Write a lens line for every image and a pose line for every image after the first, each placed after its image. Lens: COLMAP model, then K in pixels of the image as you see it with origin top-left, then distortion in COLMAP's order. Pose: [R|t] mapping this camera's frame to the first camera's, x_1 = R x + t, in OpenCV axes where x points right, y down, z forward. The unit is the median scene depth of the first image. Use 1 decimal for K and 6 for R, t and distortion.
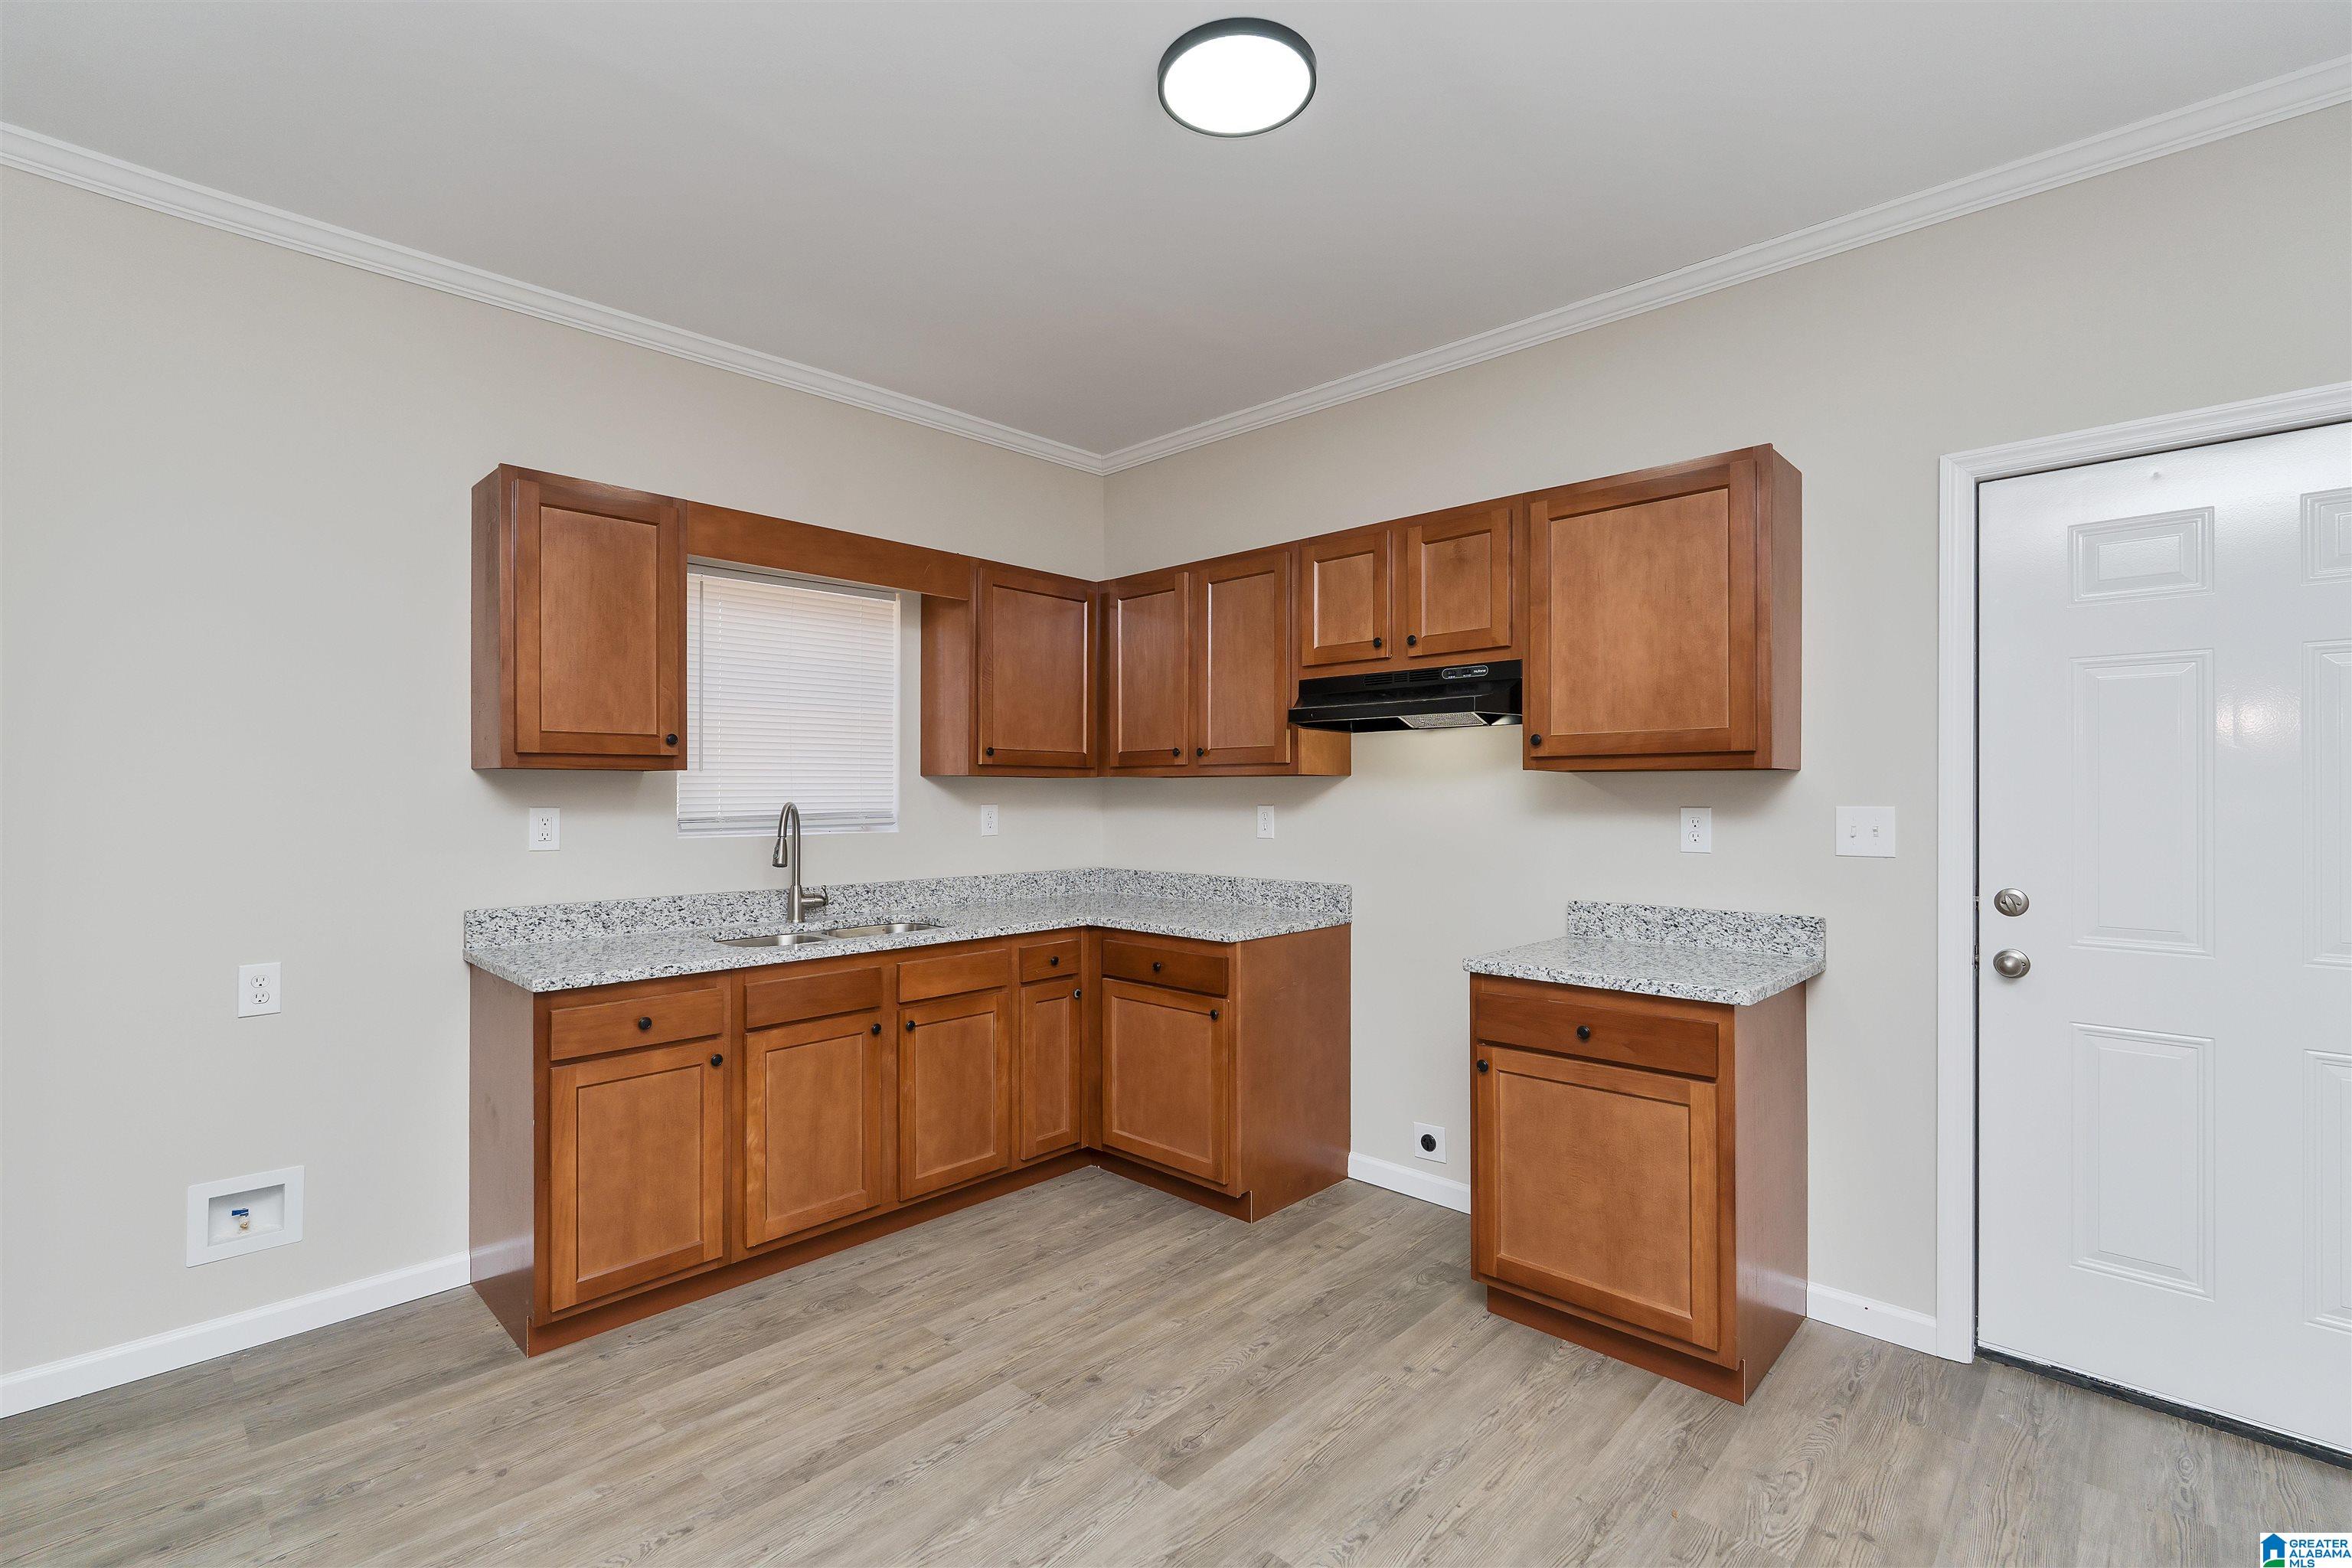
lens RADIAL K [[1075.5, 0, 1176.0], [0, 1075.5, 784.0], [0, 0, 1]] dist [0.004925, 0.000322]
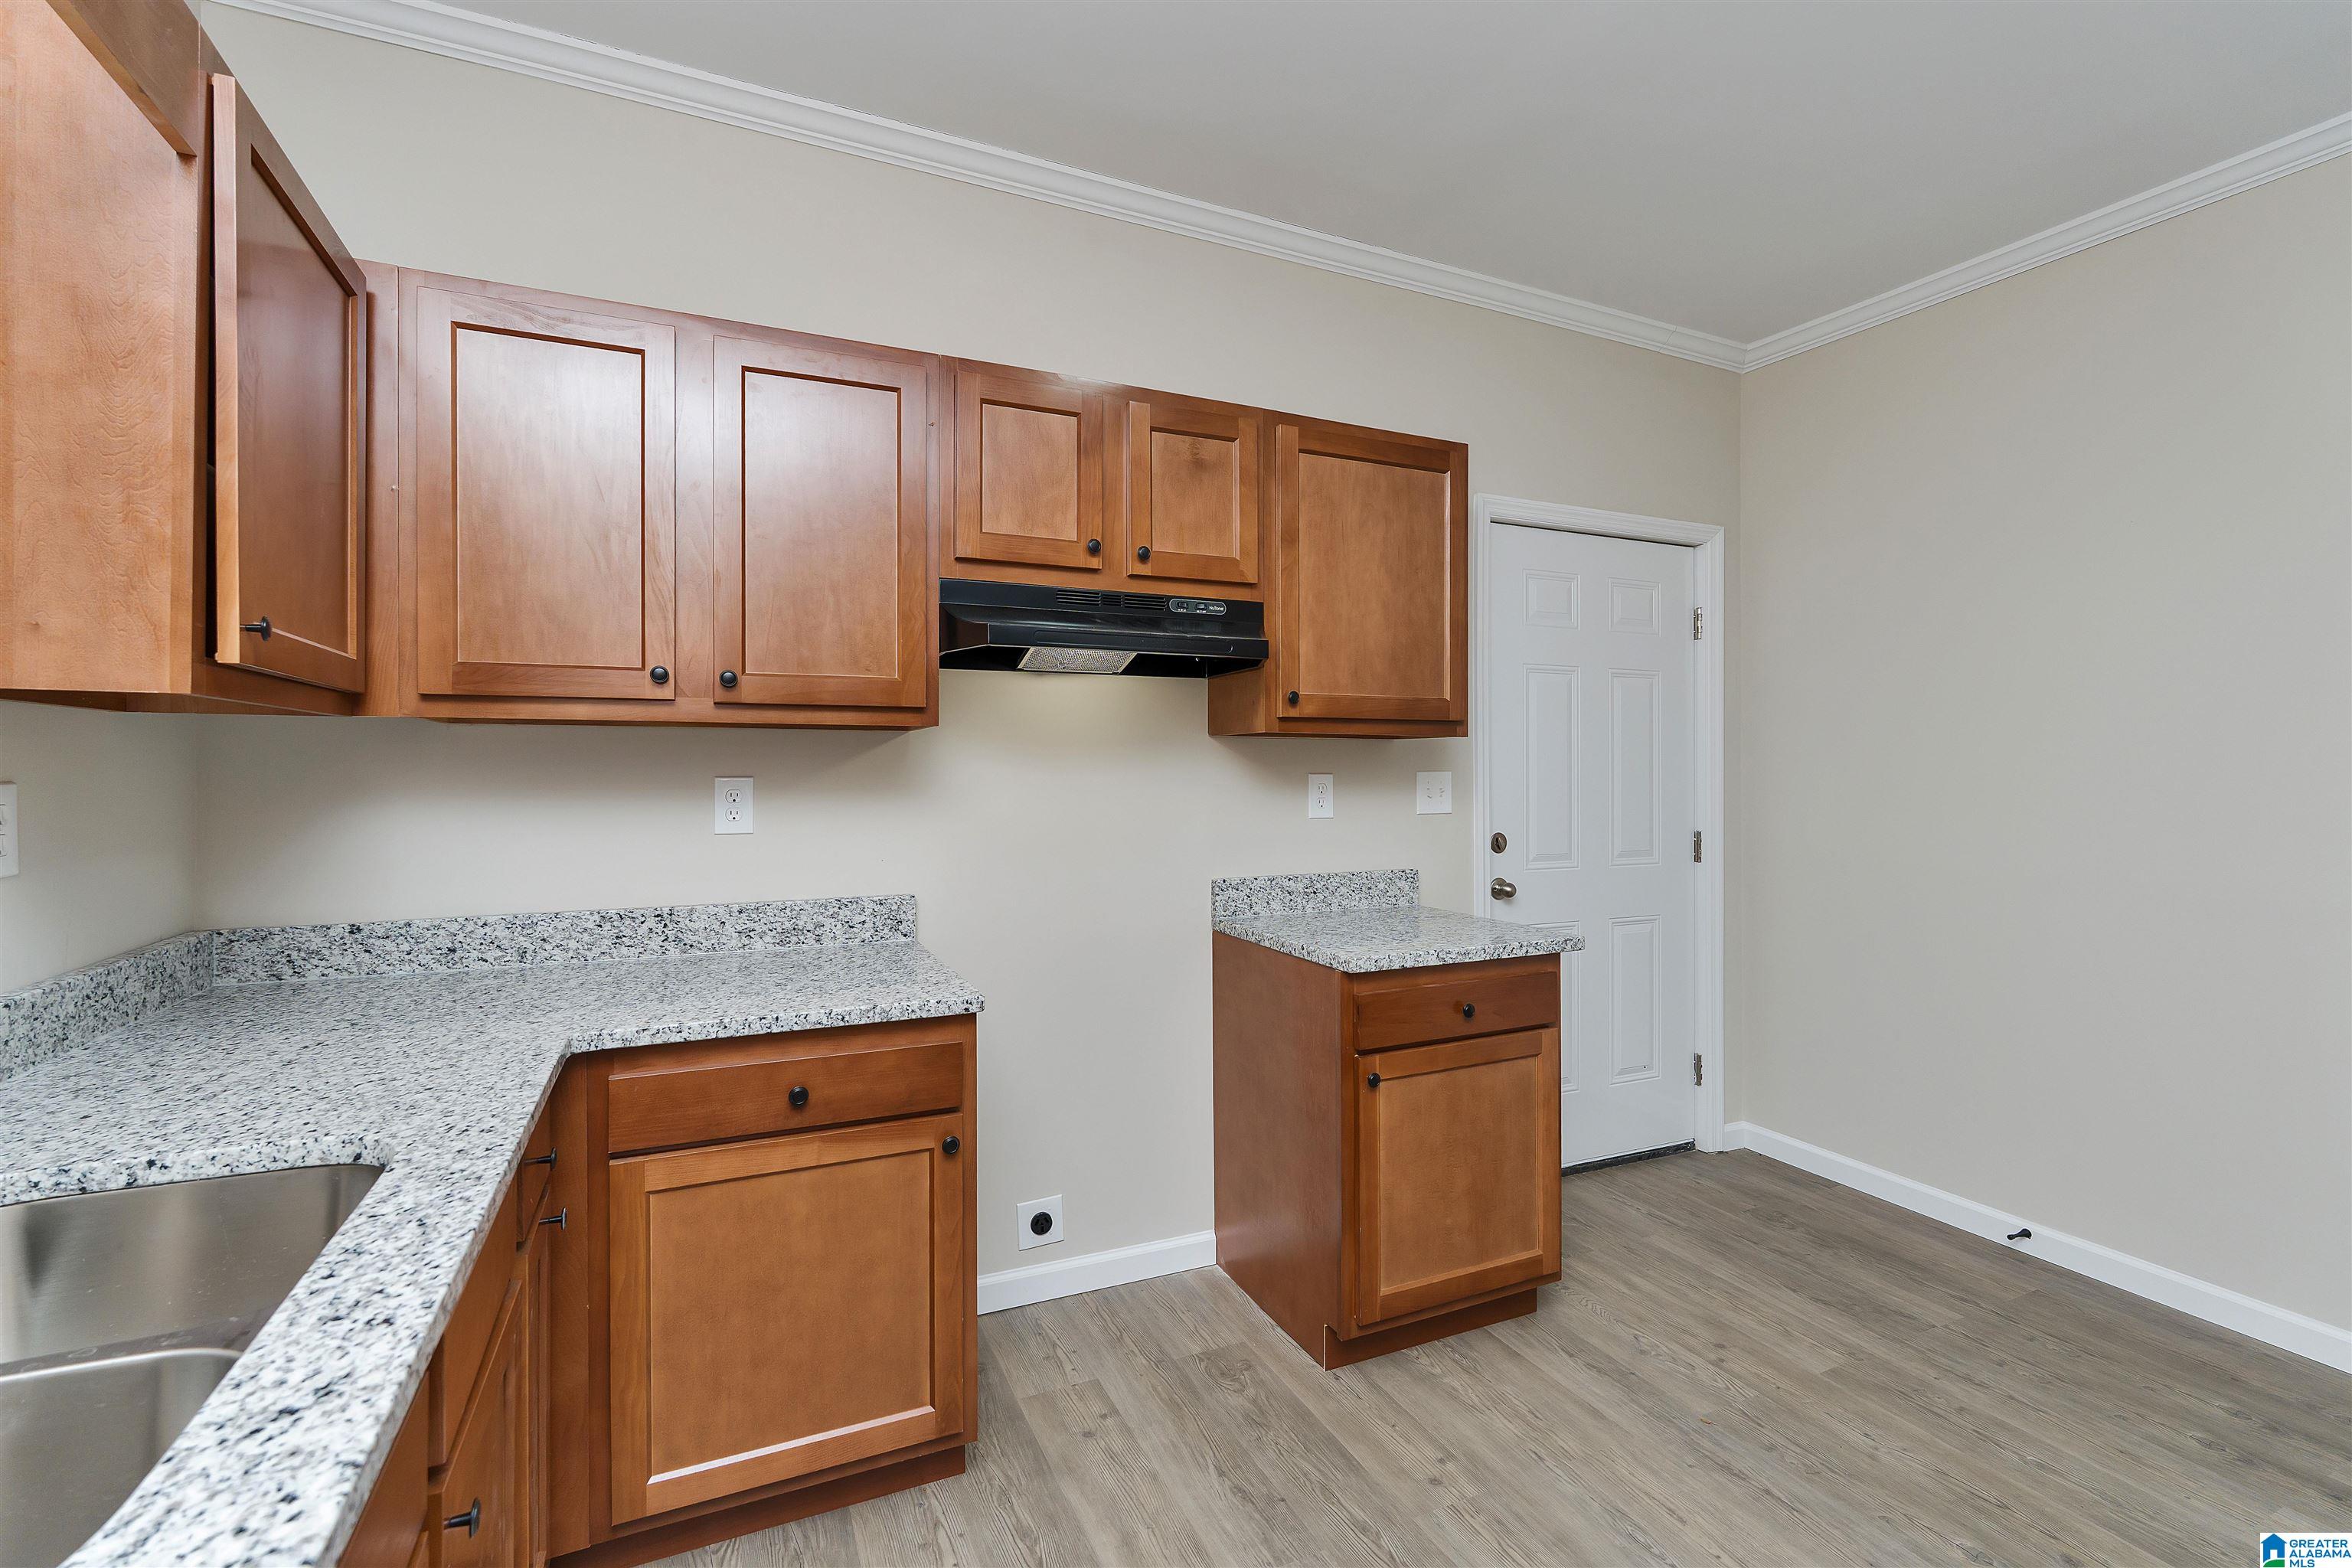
lens RADIAL K [[1041.3, 0, 1168.5], [0, 1041.3, 773.4], [0, 0, 1]] dist [0.001106, 0.000146]
pose [[0.359753, -0.005637, 0.933031, -0.485054], [-0.010457, 0.999895, 0.010073, 0.012801], [-0.932989, -0.013381, 0.359656, 0.779173]]
